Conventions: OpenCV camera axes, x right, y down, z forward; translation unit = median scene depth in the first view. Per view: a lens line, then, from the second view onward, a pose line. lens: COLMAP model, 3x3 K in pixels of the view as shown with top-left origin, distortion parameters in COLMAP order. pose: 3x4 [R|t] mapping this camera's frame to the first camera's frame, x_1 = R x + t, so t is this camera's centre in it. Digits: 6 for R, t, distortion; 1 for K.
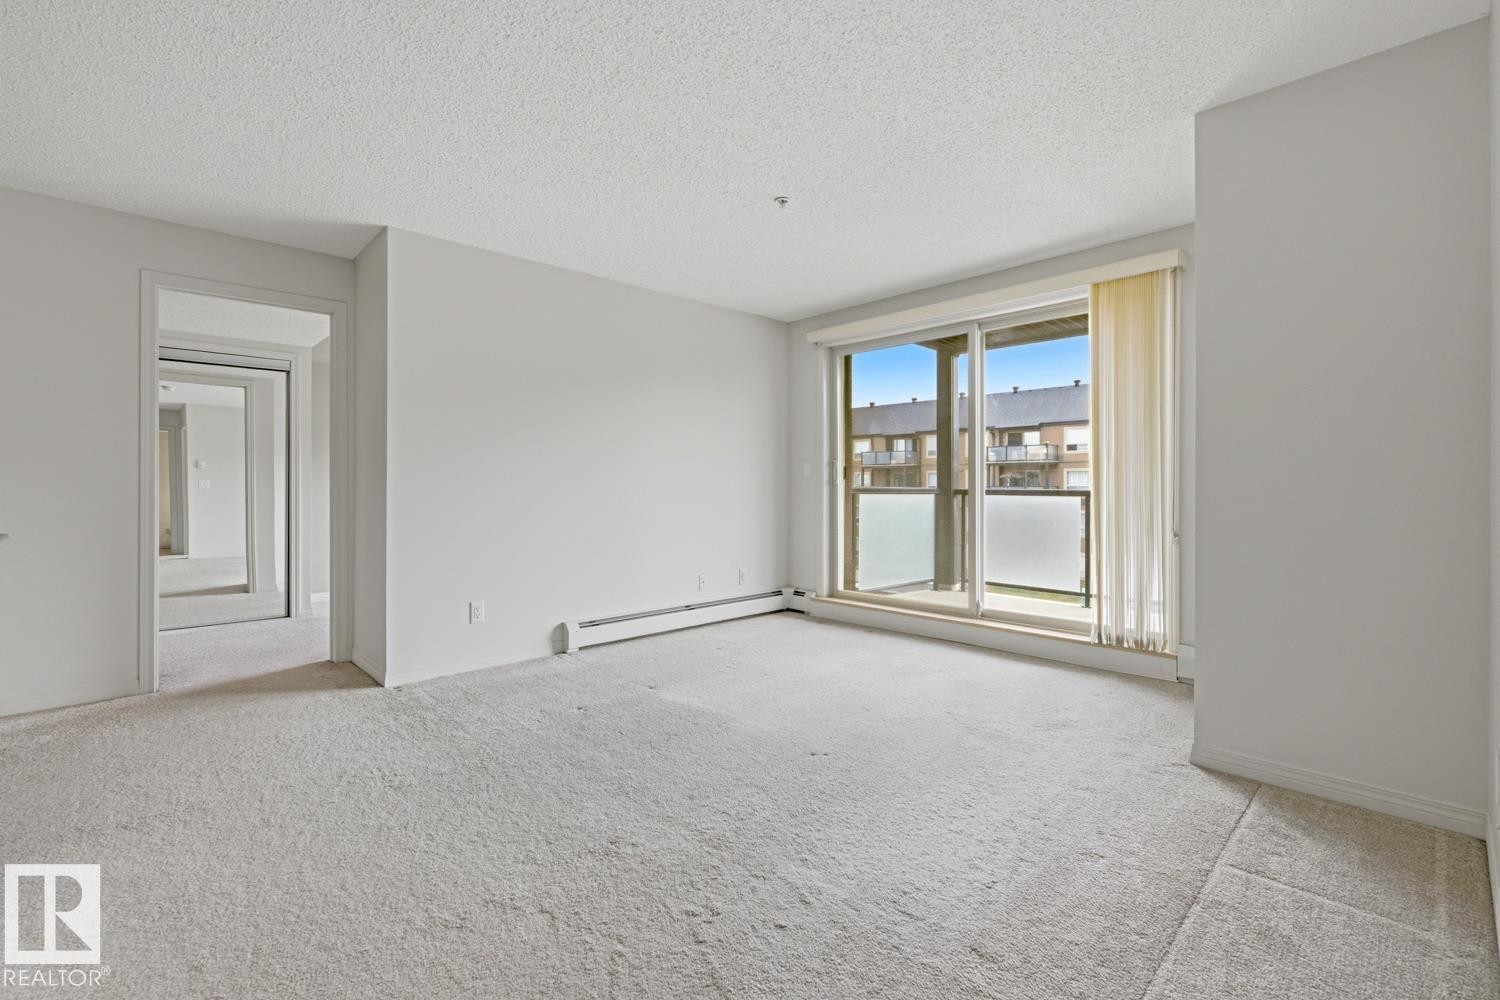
lens RADIAL K [[651.3, 0, 743.9], [0, 651.3, 484.3], [0, 0, 1]] dist [0.003536, -0.003973]
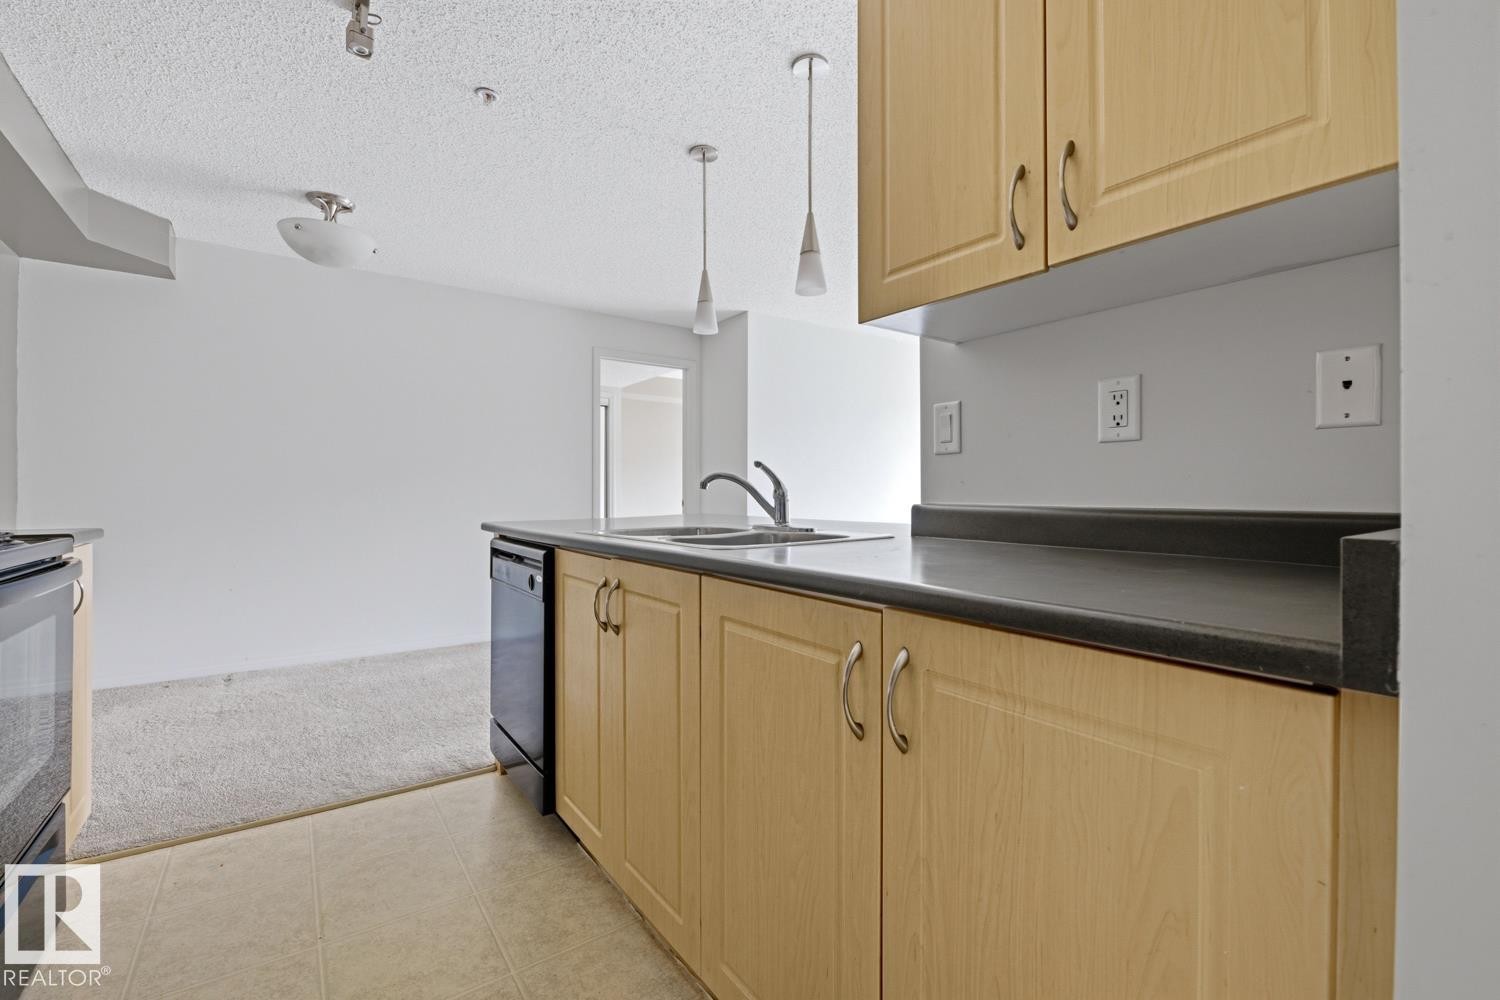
lens RADIAL K [[651.3, 0, 744.3], [0, 651.3, 486.9], [0, 0, 1]] dist [0.003536, -0.003973]
pose [[0.987328, -0.002577, -0.158674, -0.273566], [0.001539, 0.999977, -0.006663, 0.000823], [0.158688, 0.006334, 0.987309, -0.351959]]
